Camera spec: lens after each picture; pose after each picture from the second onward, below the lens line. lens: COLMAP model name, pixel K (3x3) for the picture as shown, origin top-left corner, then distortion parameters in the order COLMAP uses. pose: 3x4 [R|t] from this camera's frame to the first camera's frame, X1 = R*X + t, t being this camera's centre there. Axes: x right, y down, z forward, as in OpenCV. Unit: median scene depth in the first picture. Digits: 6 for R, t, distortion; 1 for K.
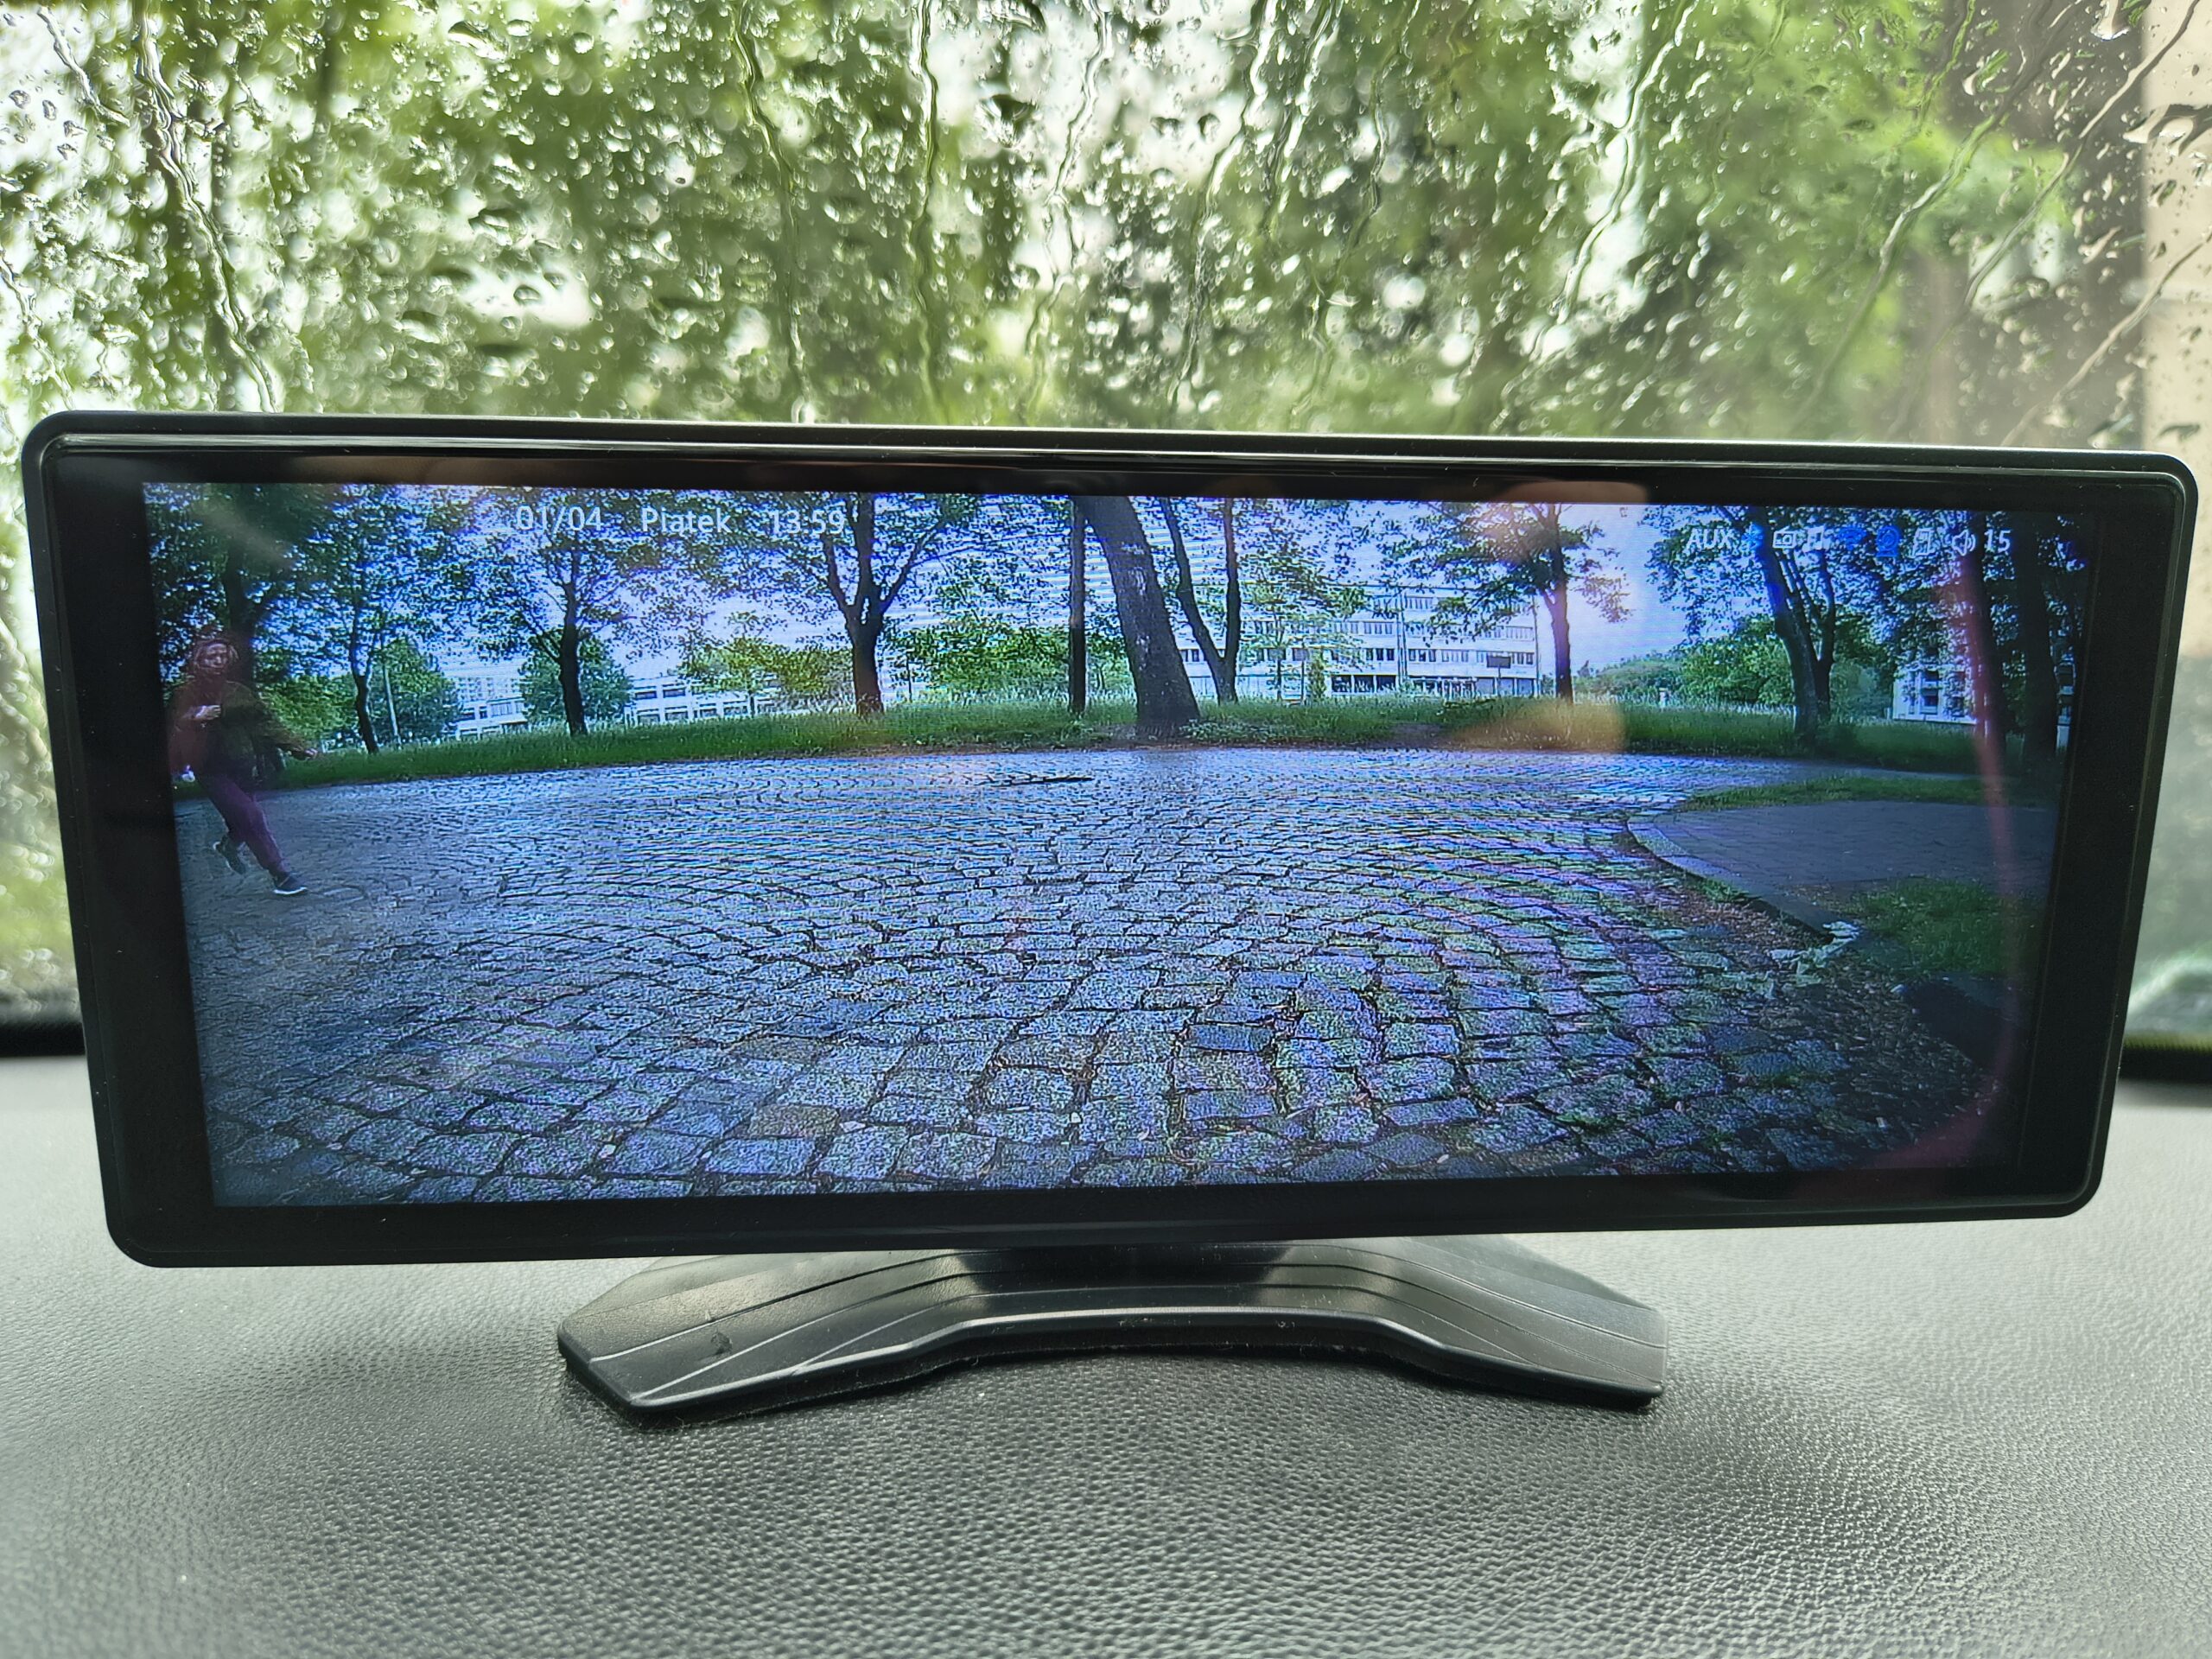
lens RADIAL K [[1602.7, 0, 1116.3], [0, 1602.7, 835.1], [0, 0, 1]] dist [0.006301, -0.031190]
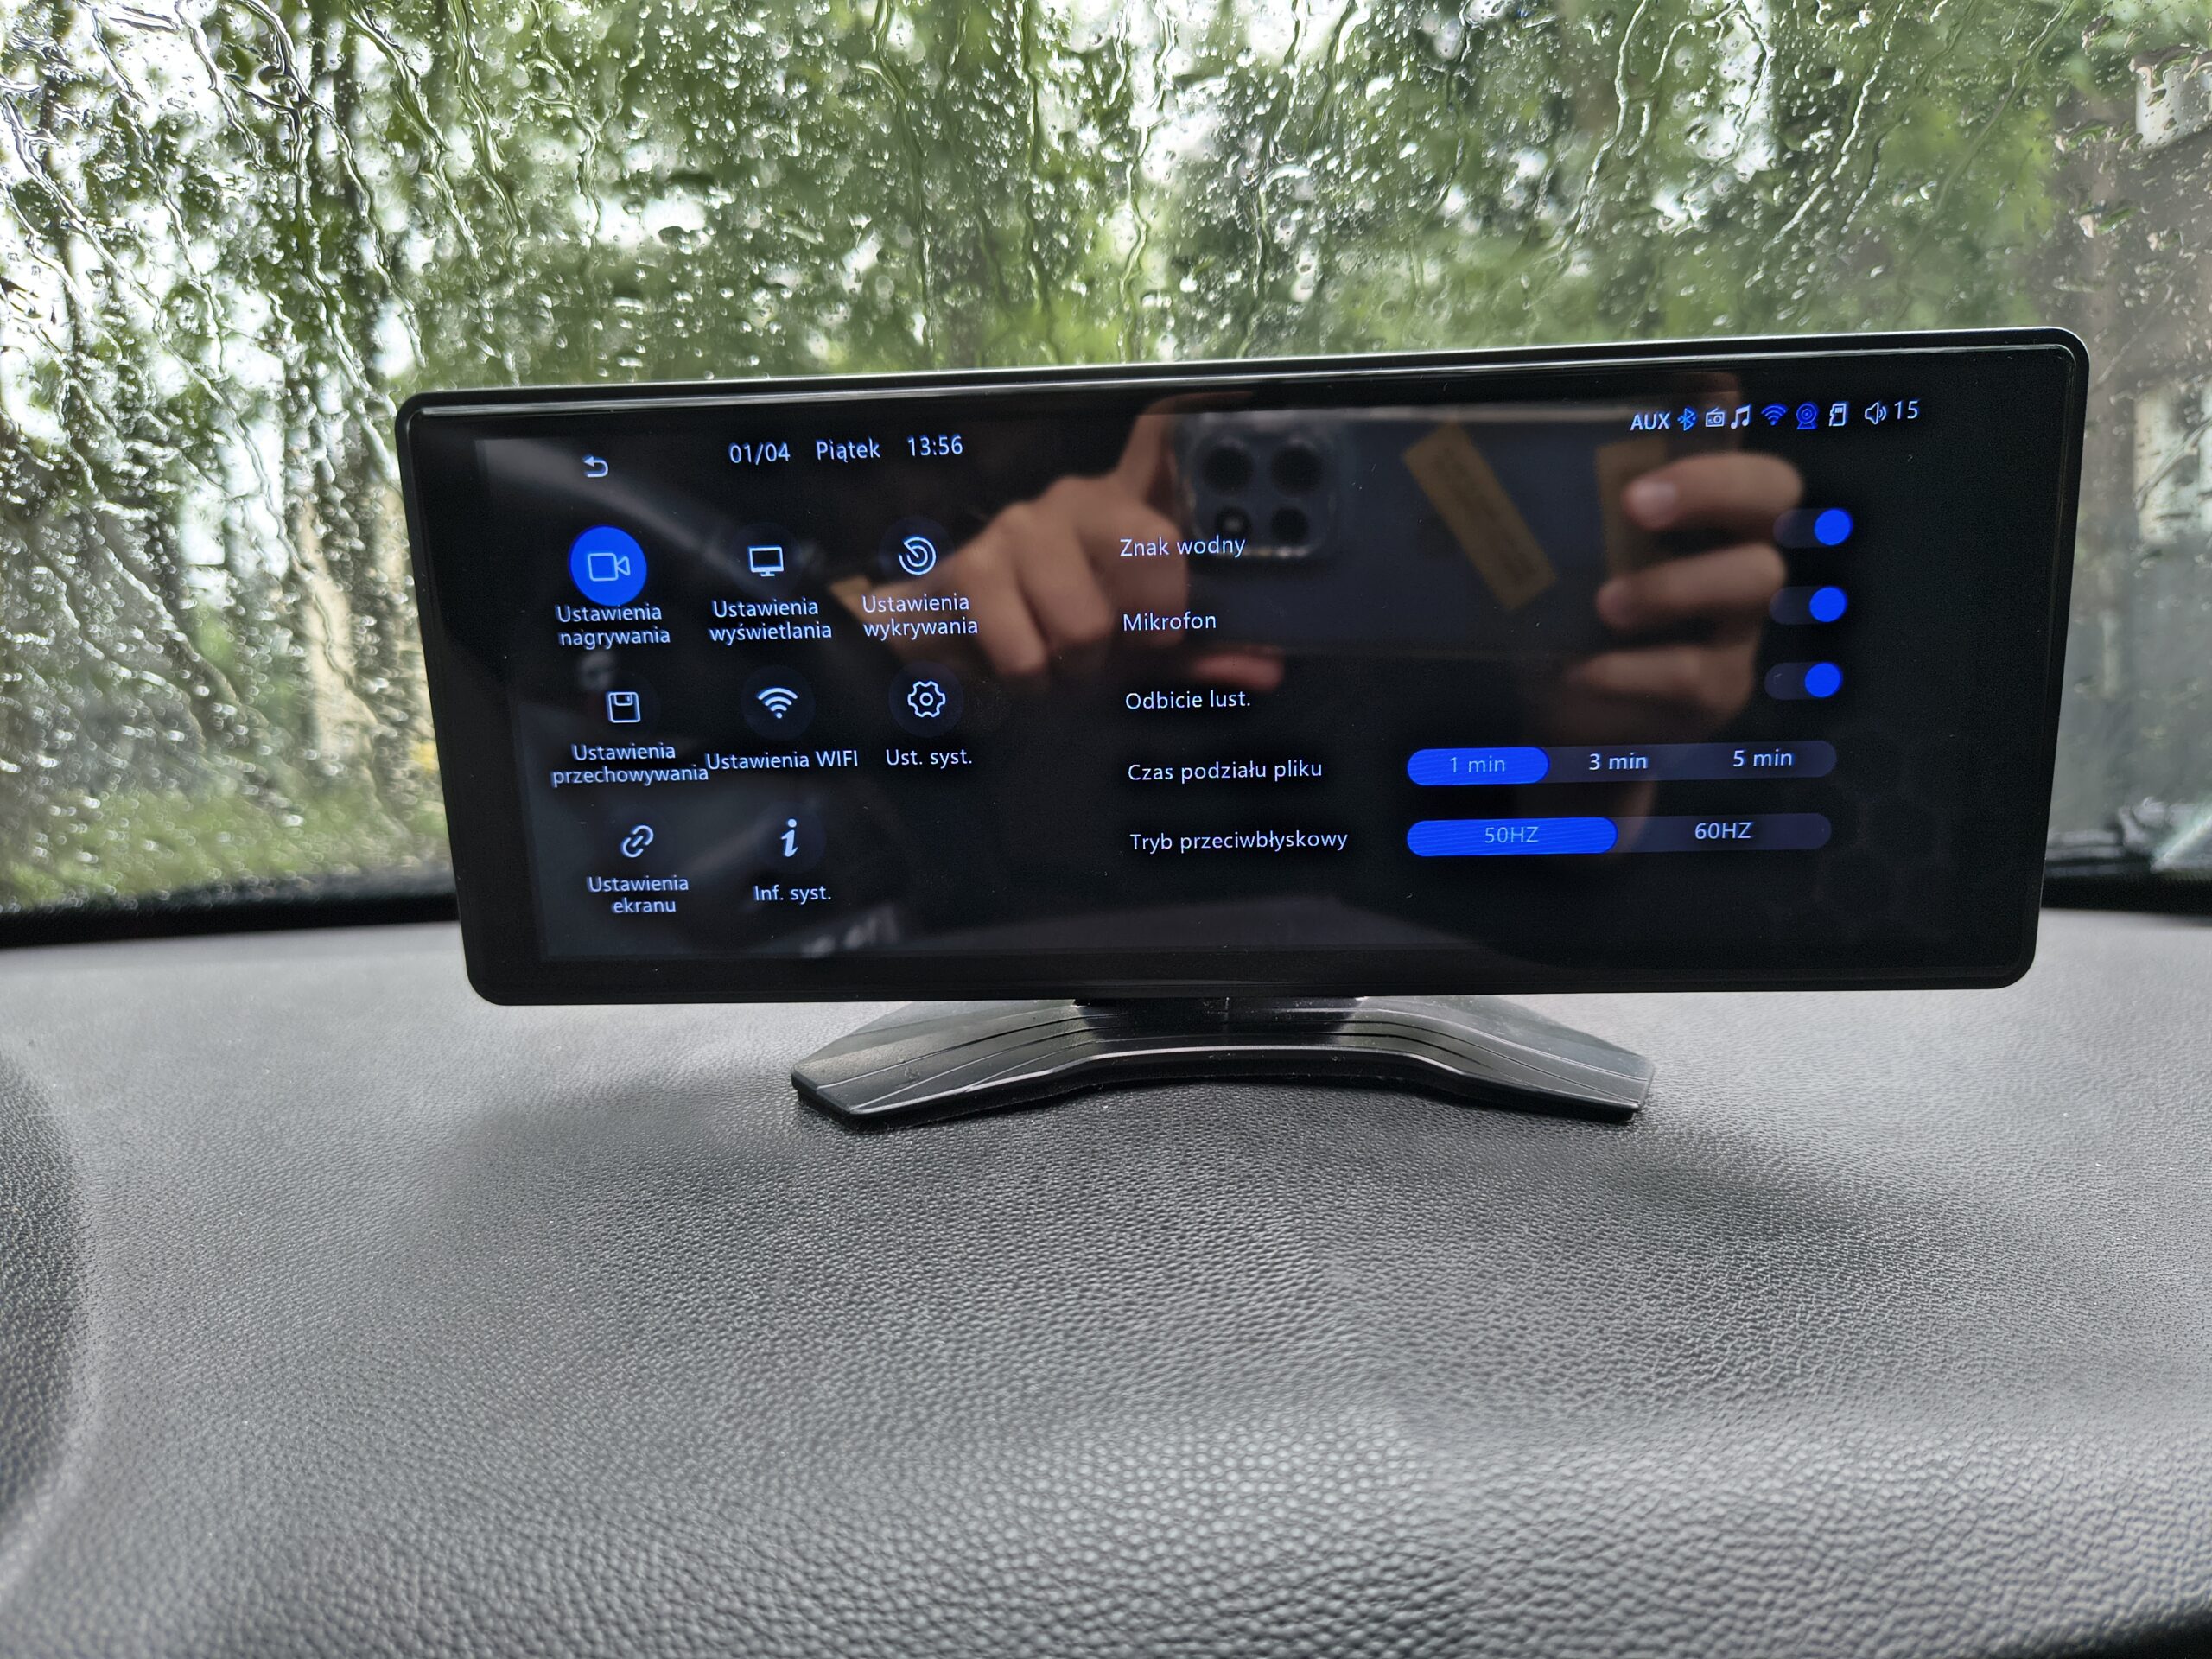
lens RADIAL K [[1602.7, 0, 1112.0], [0, 1602.7, 835.6], [0, 0, 1]] dist [0.006301, -0.031190]
pose [[0.995947, -0.028953, -0.085159, 0.039993], [0.034007, 0.997707, 0.058518, 0.044052], [0.083269, -0.061176, 0.994648, -0.304992]]
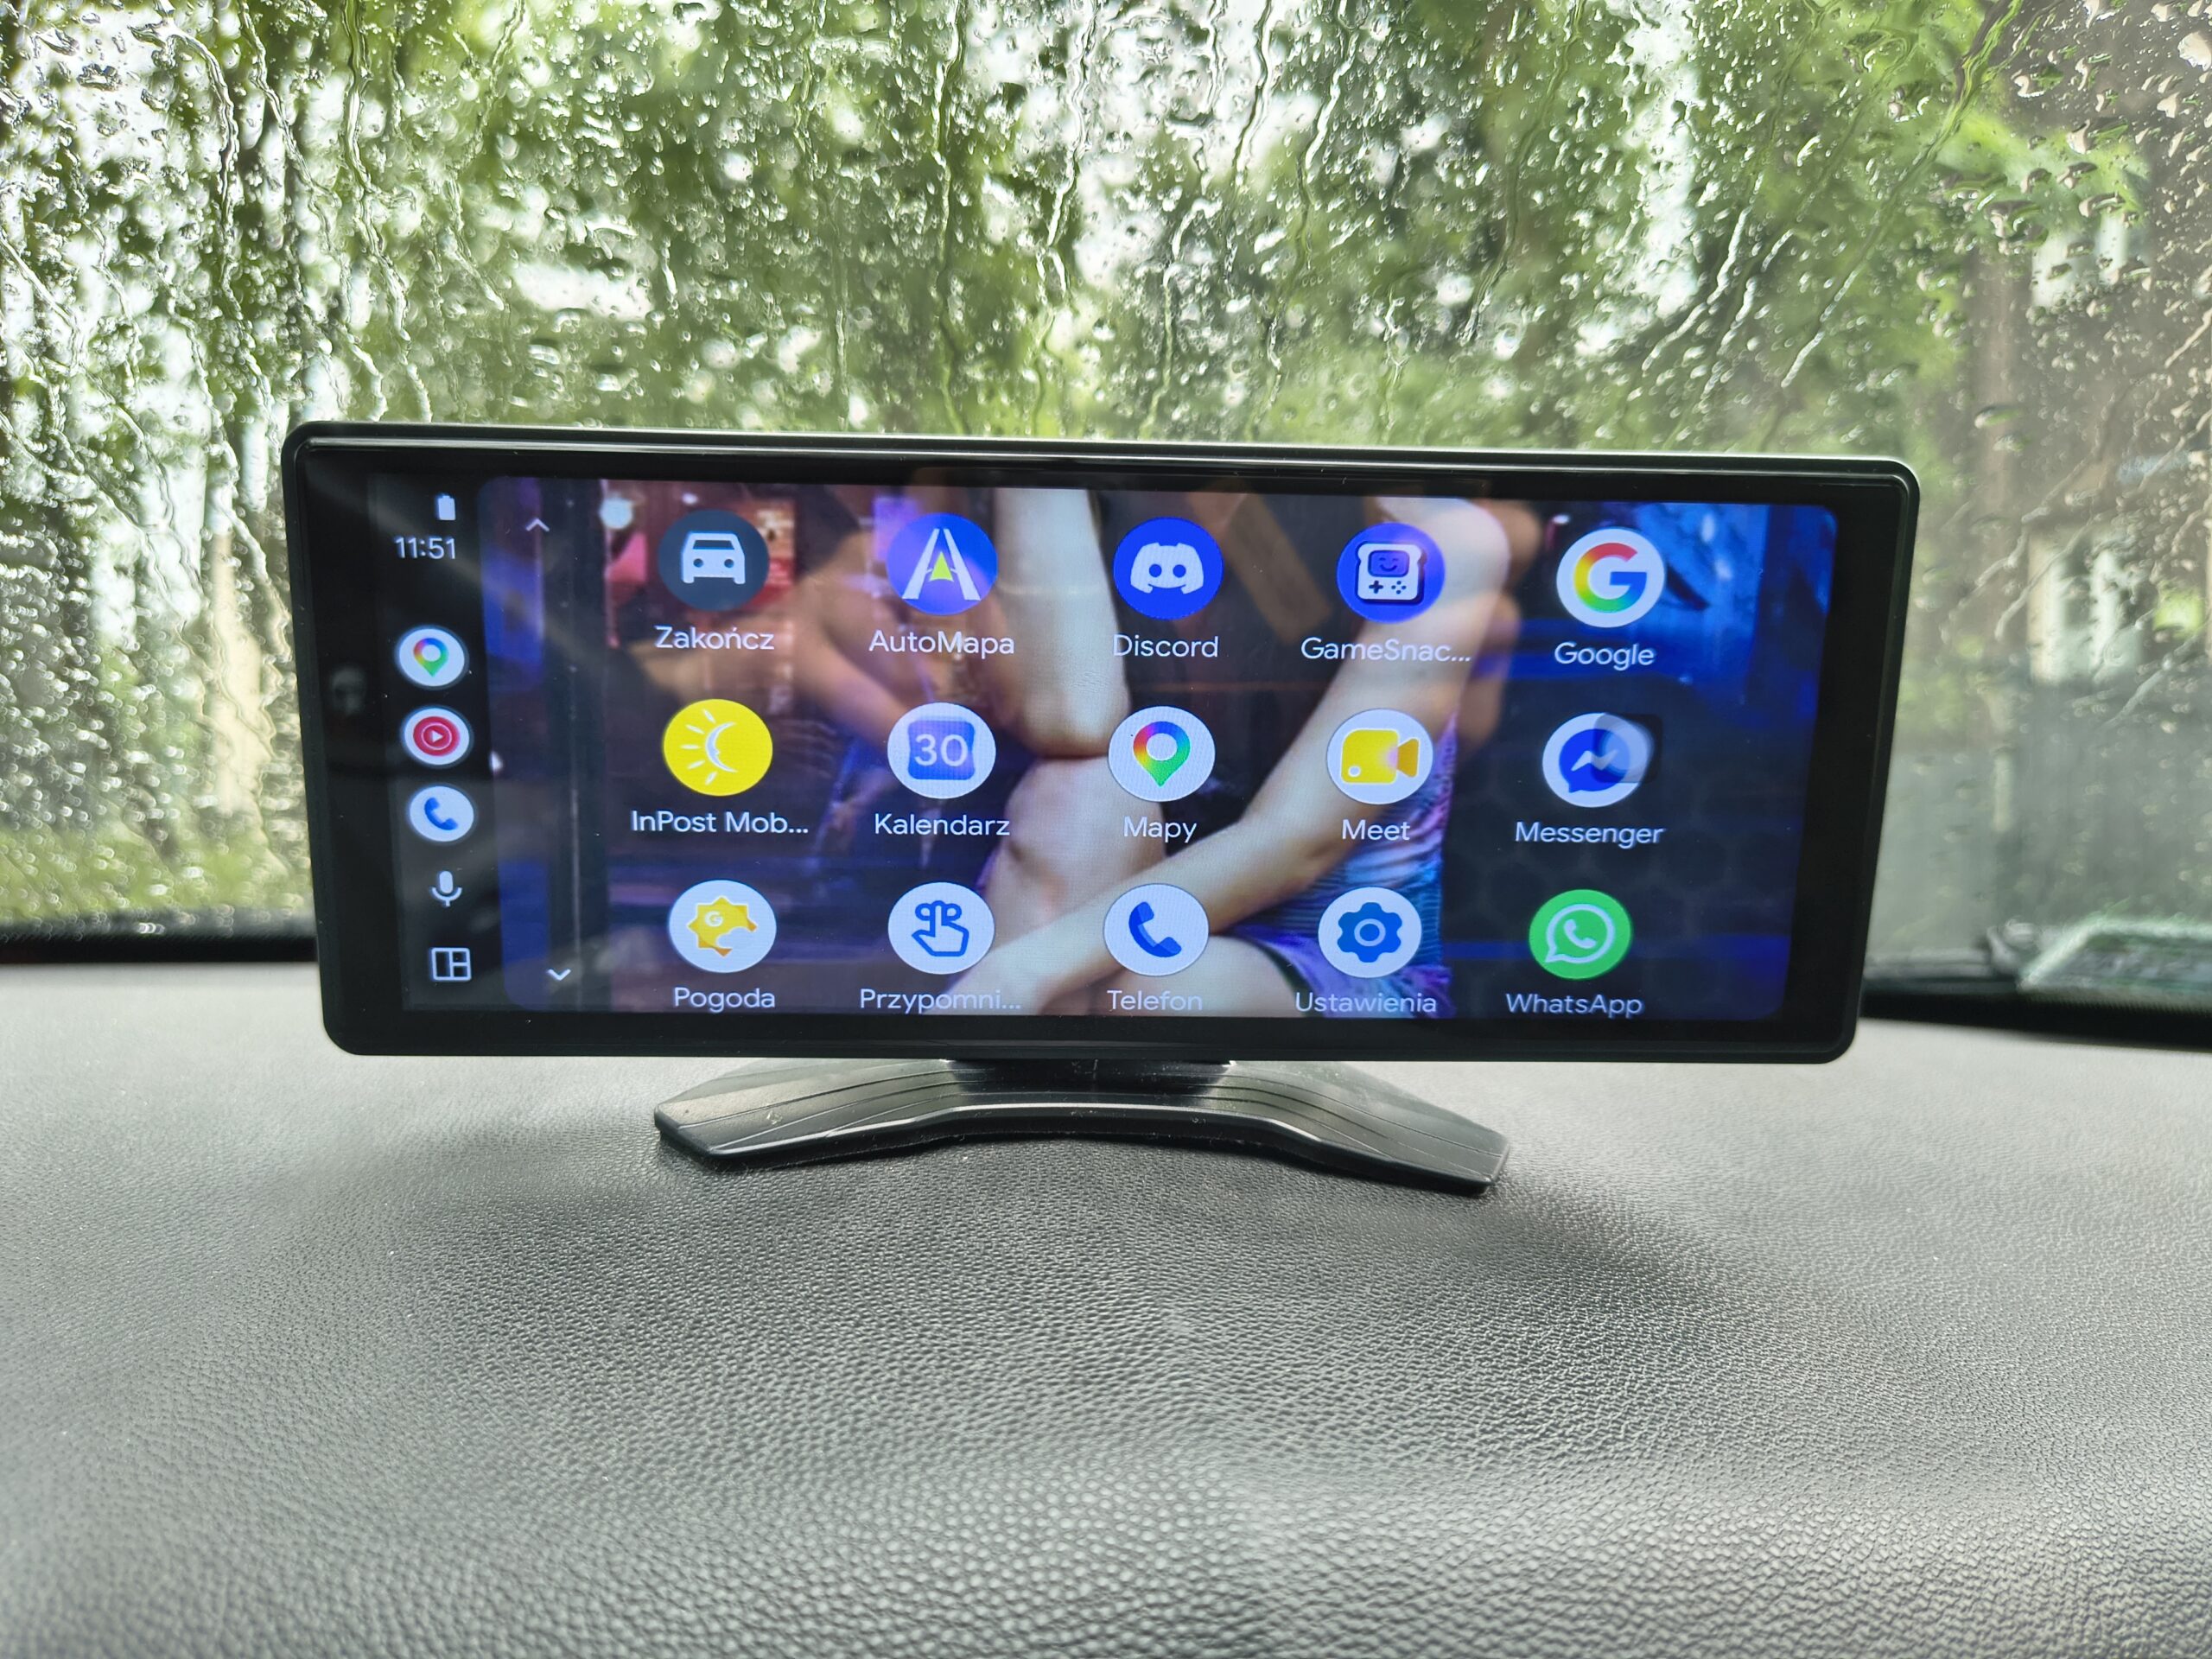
lens RADIAL K [[1602.7, 0, 1086.3], [0, 1602.7, 835.9], [0, 0, 1]] dist [0.006301, -0.031190]
pose [[0.998822, 0.015140, -0.046093, 0.072168], [-0.014982, 0.999881, 0.003788, 0.070111], [0.046145, -0.003093, 0.998930, -0.326811]]
